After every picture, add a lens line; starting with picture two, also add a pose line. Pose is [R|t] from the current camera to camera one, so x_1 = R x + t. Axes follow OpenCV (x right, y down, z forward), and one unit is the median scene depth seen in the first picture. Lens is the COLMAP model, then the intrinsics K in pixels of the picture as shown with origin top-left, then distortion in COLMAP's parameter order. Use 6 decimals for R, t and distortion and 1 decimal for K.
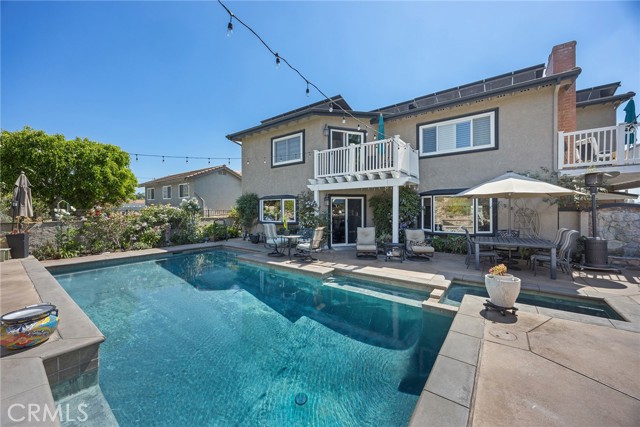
lens RADIAL K [[241.3, 0, 325.6], [0, 241.3, 210.2], [0, 0, 1]] dist [-0.003662, 0.000145]
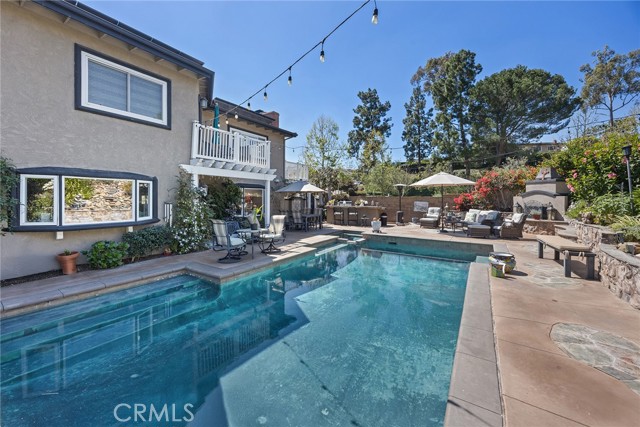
lens RADIAL K [[249.9, 0, 295.1], [0, 249.9, 199.5], [0, 0, 1]] dist [-0.003384, -0.000358]
pose [[0.016327, -0.003259, 0.999861, -0.998431], [-0.001546, 0.999993, 0.003284, -0.005355], [-0.999866, -0.001599, 0.016322, 0.820771]]
